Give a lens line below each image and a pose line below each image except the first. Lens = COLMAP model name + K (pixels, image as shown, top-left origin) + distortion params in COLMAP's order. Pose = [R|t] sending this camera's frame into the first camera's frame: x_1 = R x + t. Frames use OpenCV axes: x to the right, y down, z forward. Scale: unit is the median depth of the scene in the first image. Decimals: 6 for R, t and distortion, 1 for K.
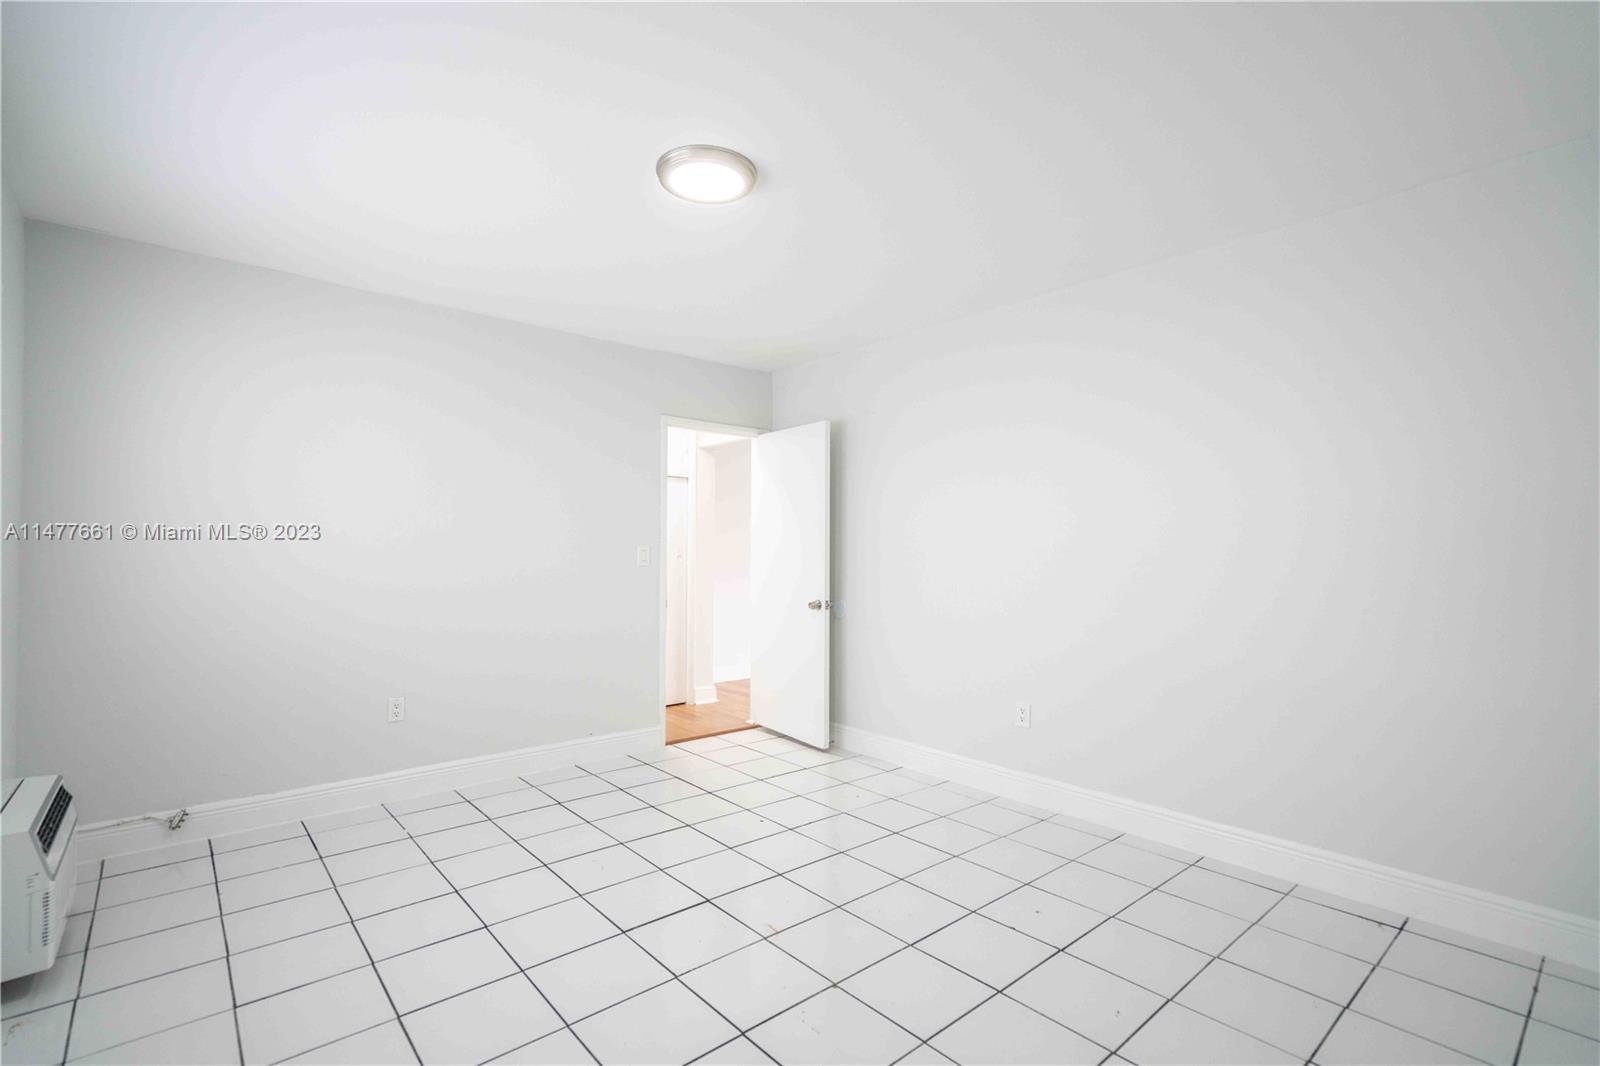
lens RADIAL K [[720.4, 0, 802.4], [0, 720.4, 568.2], [0, 0, 1]] dist [-0.000854, -0.000007]
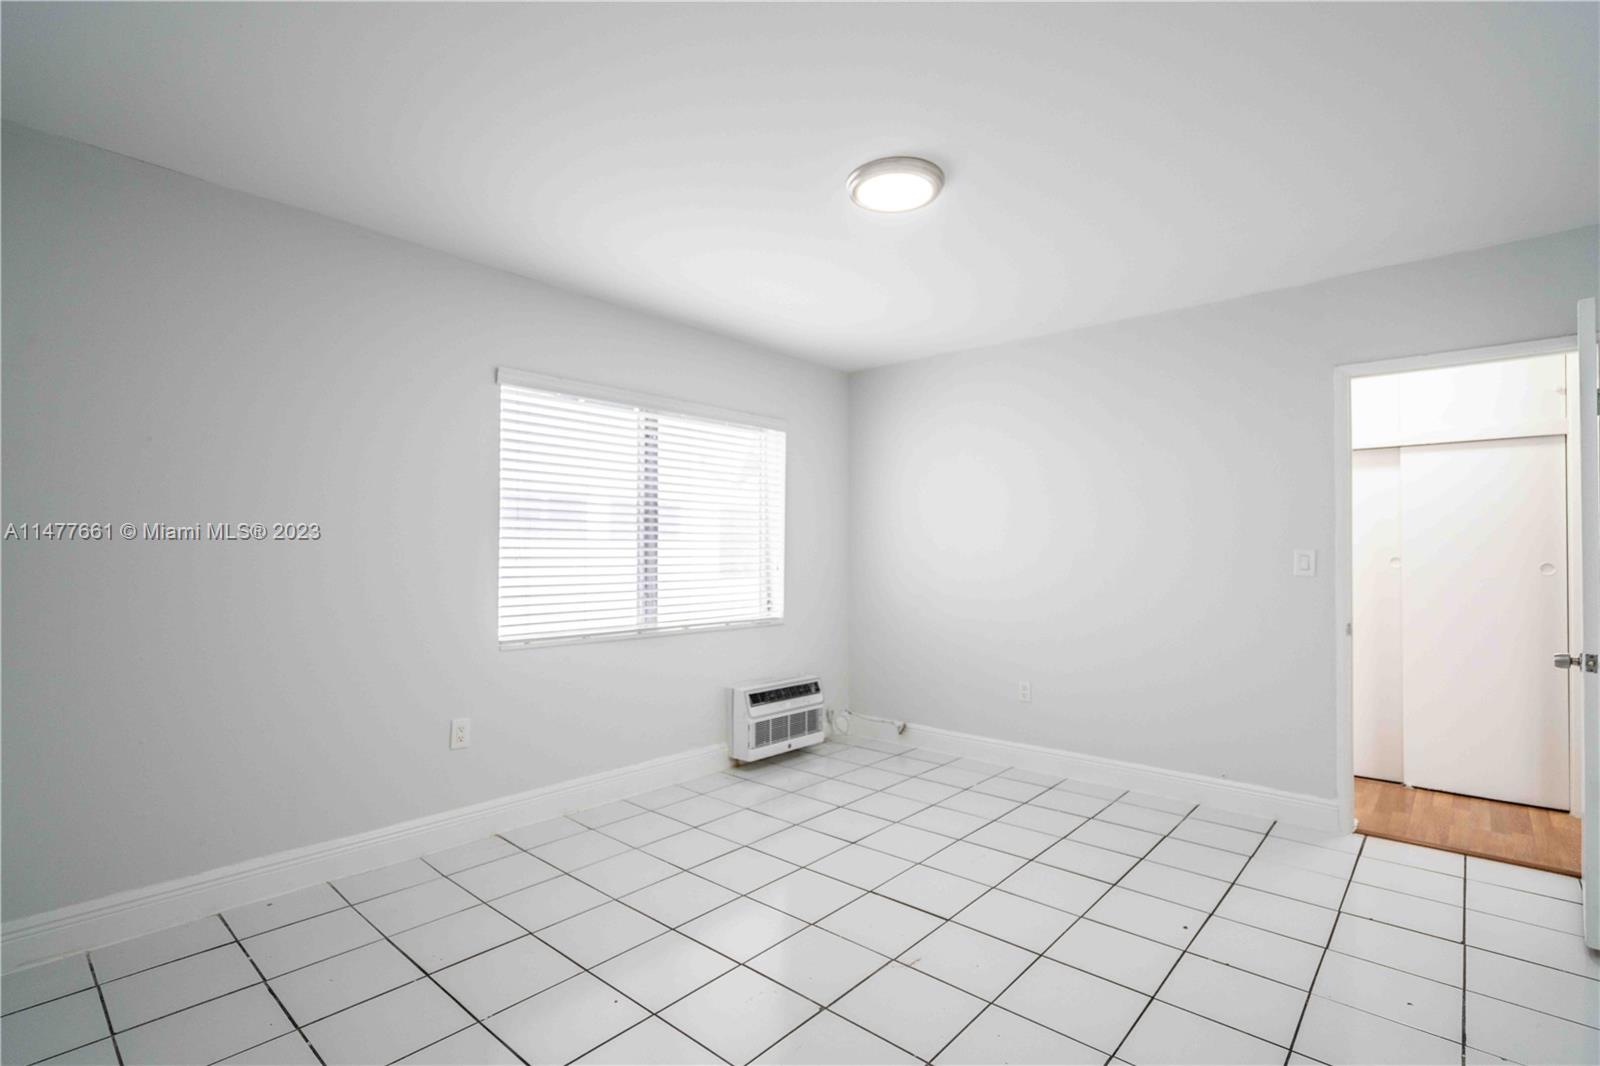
lens RADIAL K [[741.2, 0, 796.4], [0, 741.2, 564.0], [0, 0, 1]] dist [-0.000166, 0.000094]
pose [[0.121187, 0.009224, -0.992587, 0.518741], [-0.015959, 0.999846, 0.007343, -0.014659], [0.992501, 0.014951, 0.121315, 0.413964]]
